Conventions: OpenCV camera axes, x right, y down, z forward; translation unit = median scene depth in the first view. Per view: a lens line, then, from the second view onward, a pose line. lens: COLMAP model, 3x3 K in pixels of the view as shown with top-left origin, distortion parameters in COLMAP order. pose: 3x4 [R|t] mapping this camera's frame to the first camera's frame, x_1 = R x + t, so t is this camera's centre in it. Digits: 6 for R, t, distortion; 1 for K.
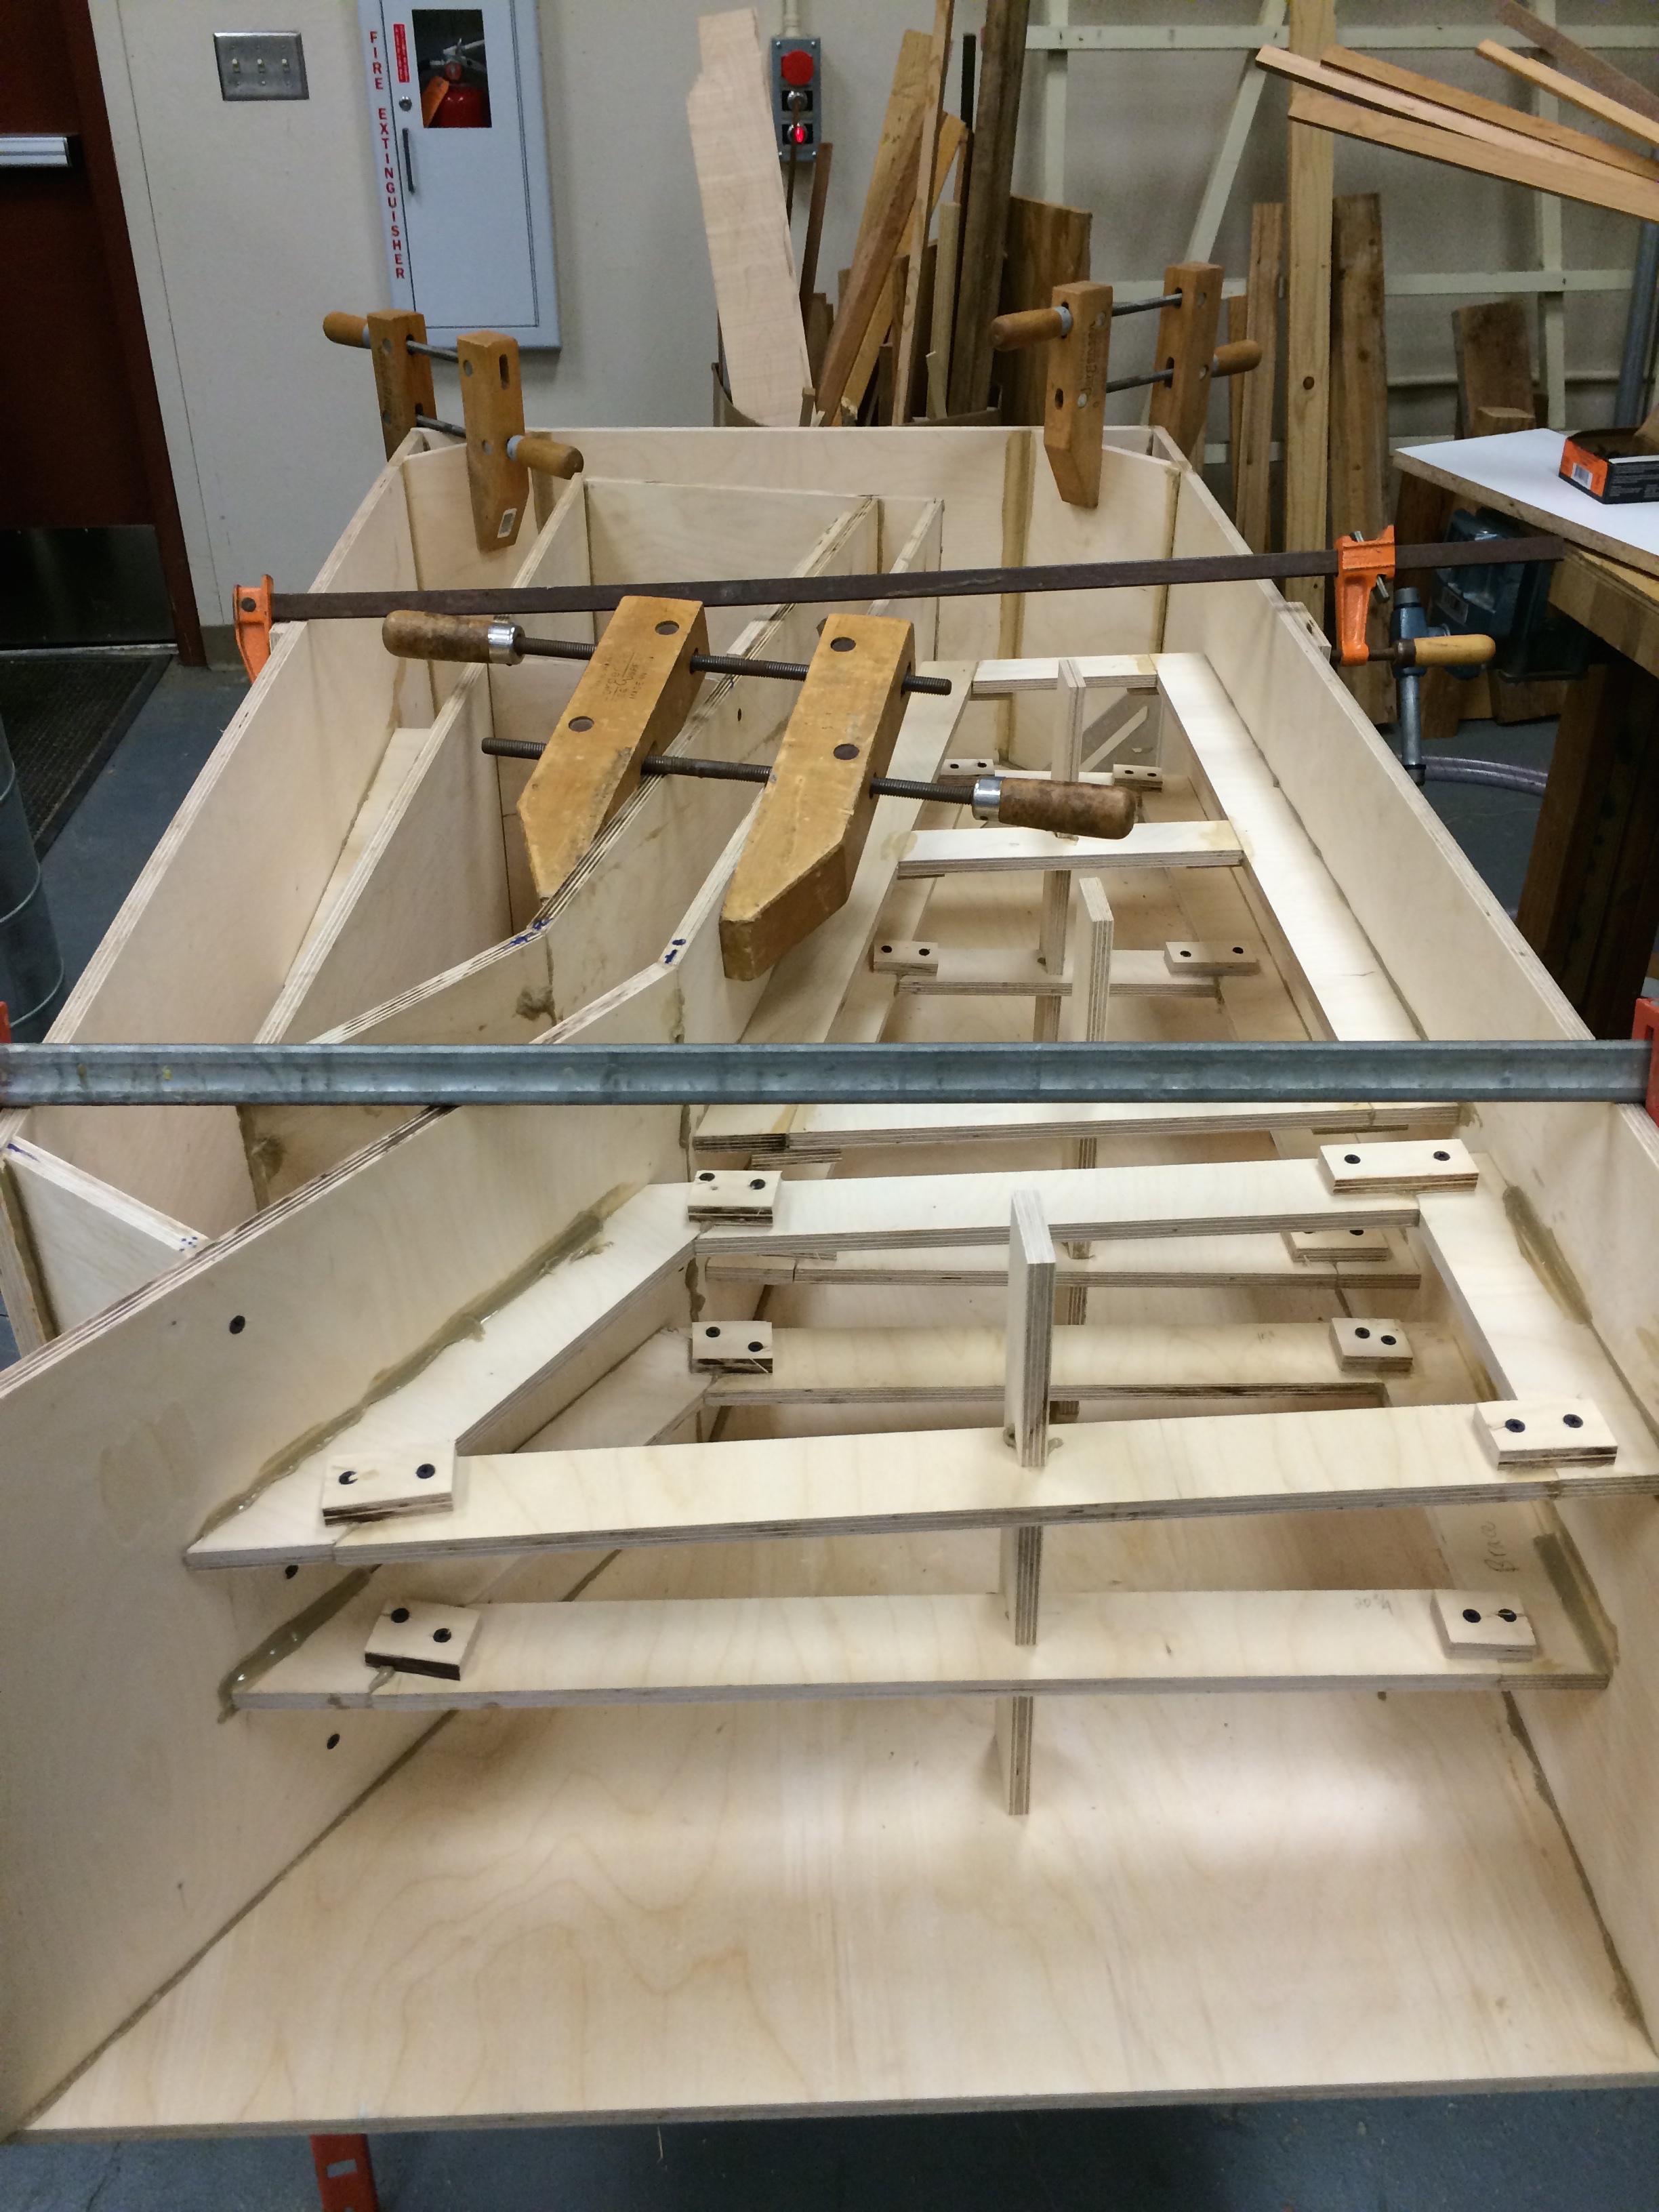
lens RADIAL K [[1857.9, 0, 829.5], [0, 1857.9, 1106.0], [0, 0, 1]] dist [0.081388, -0.122087]
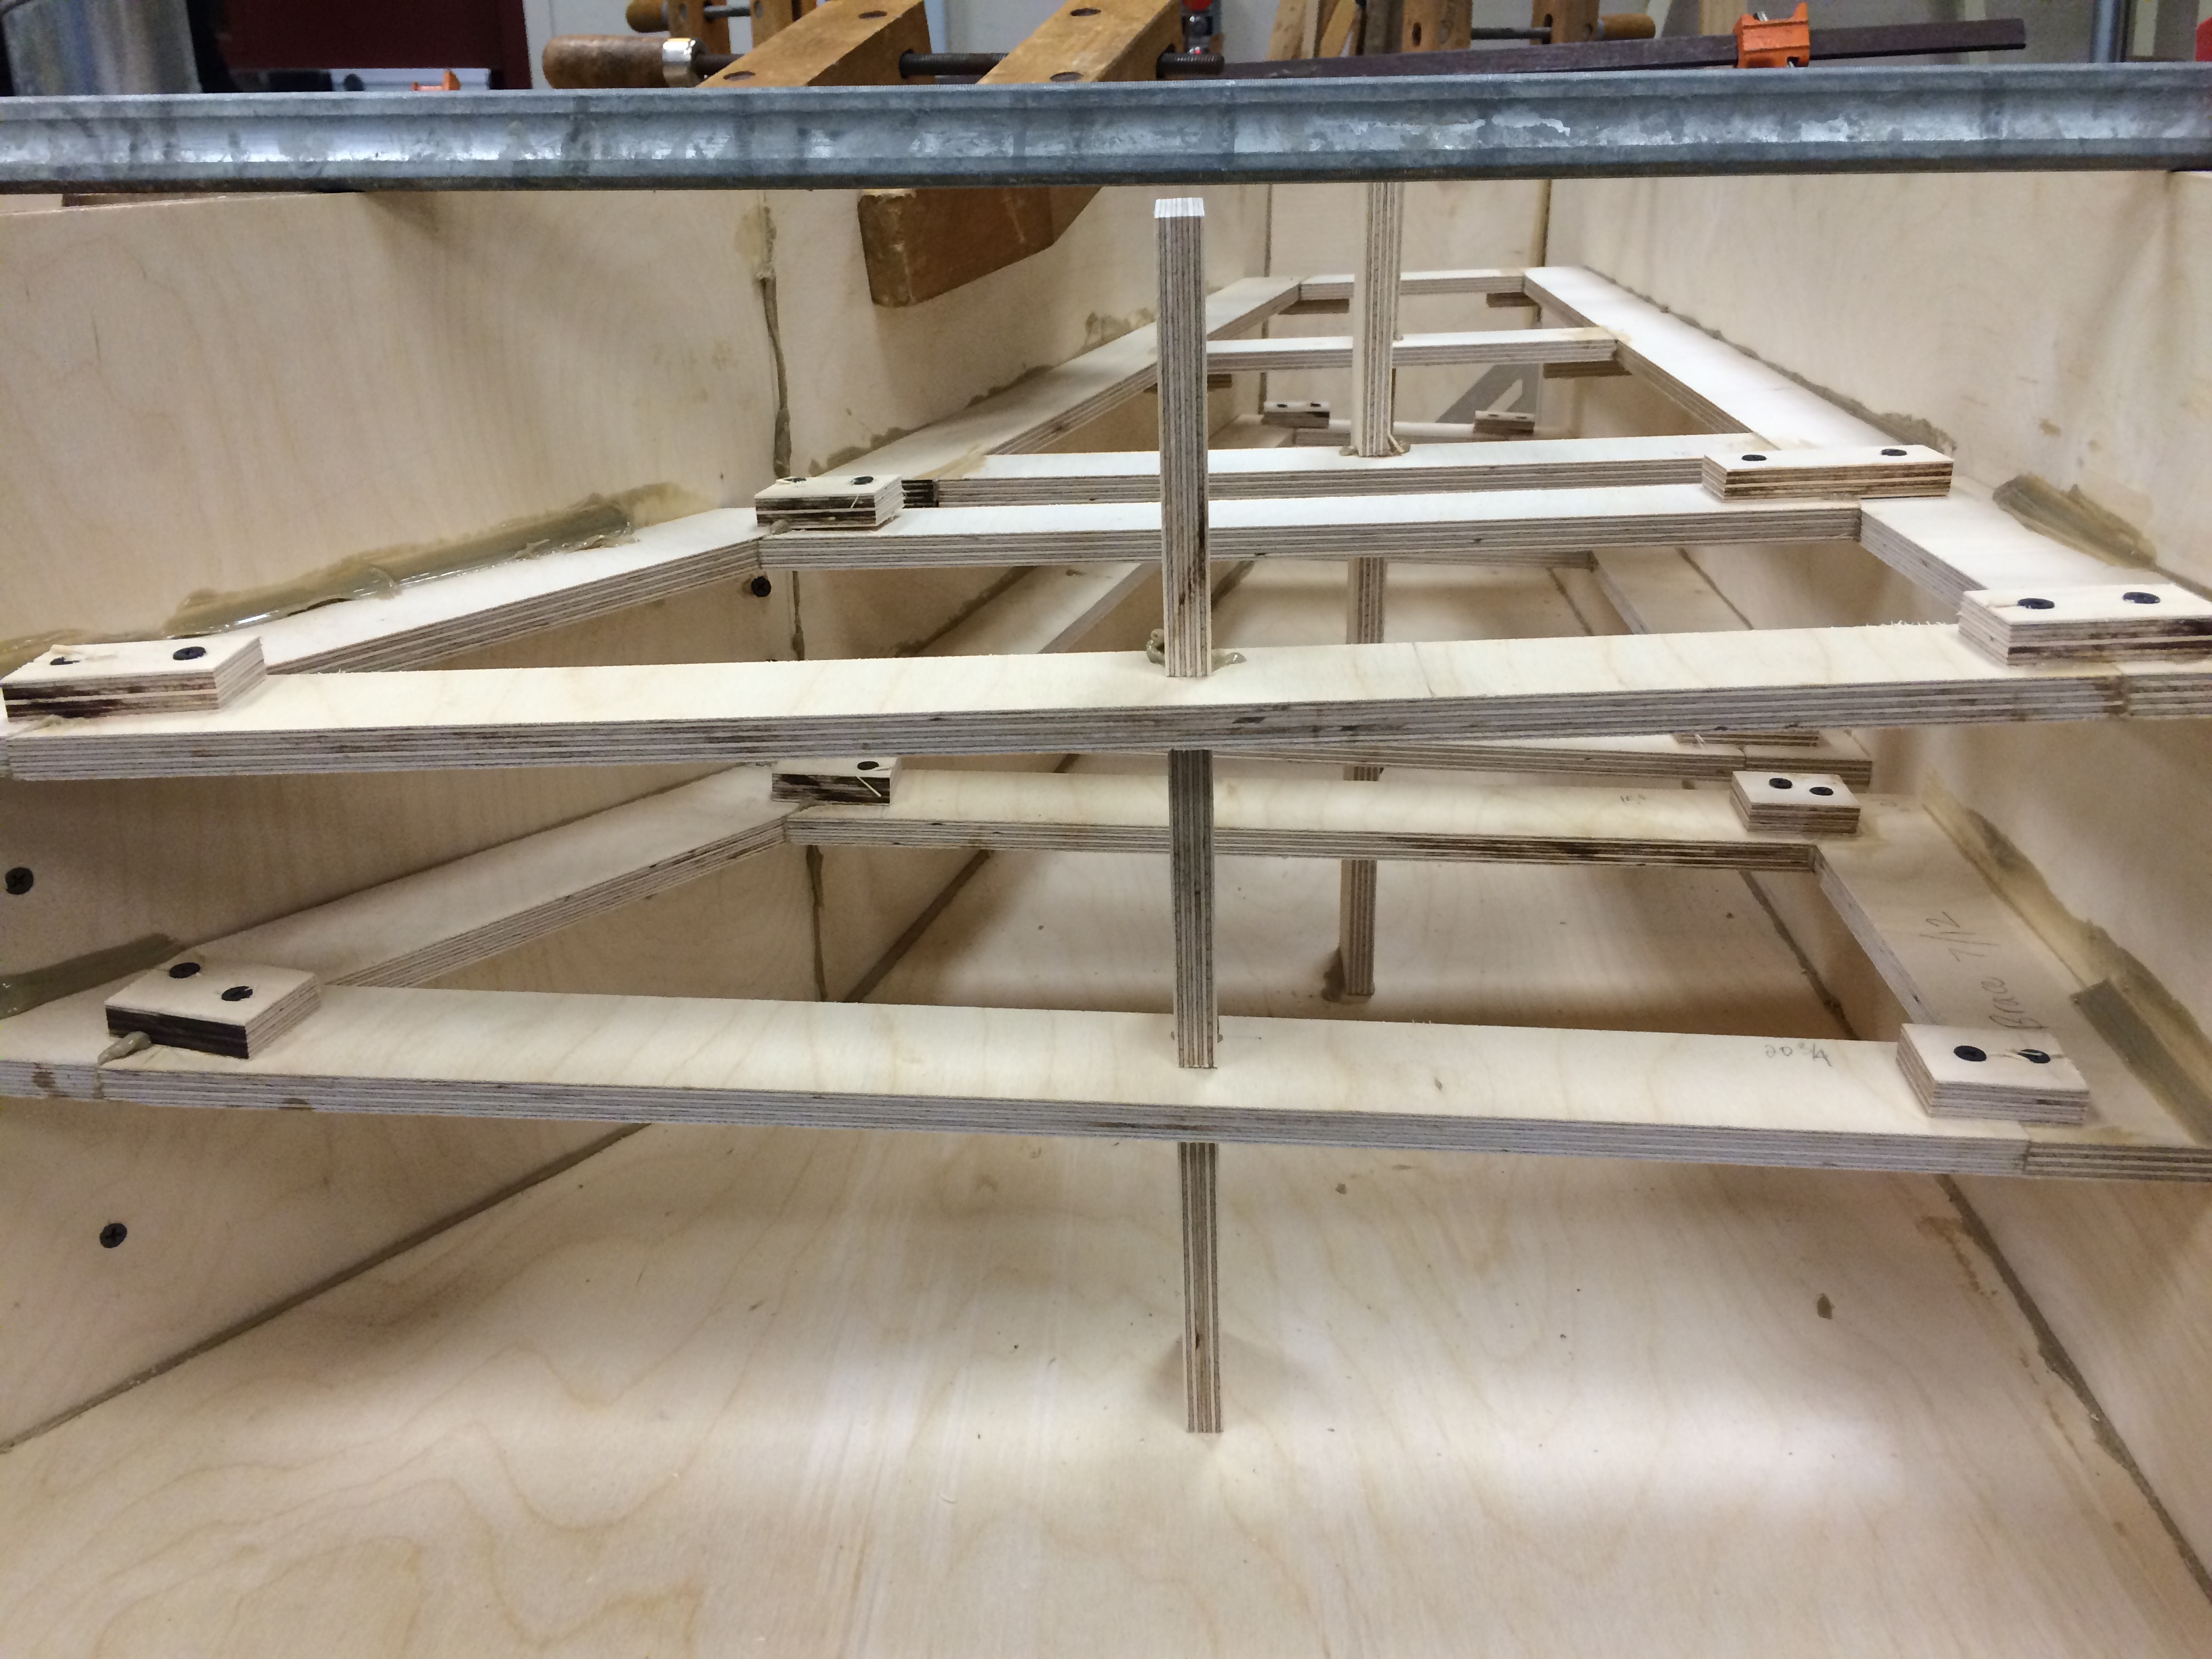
lens RADIAL K [[1879.3, 0, 1101.8], [0, 1879.3, 820.2], [0, 0, 1]] dist [0.083728, -0.129776]
pose [[0.996029, 0.025049, -0.085428, 0.118014], [-0.041336, 0.980012, -0.194595, 0.313378], [0.078846, 0.197354, 0.977156, 0.374672]]
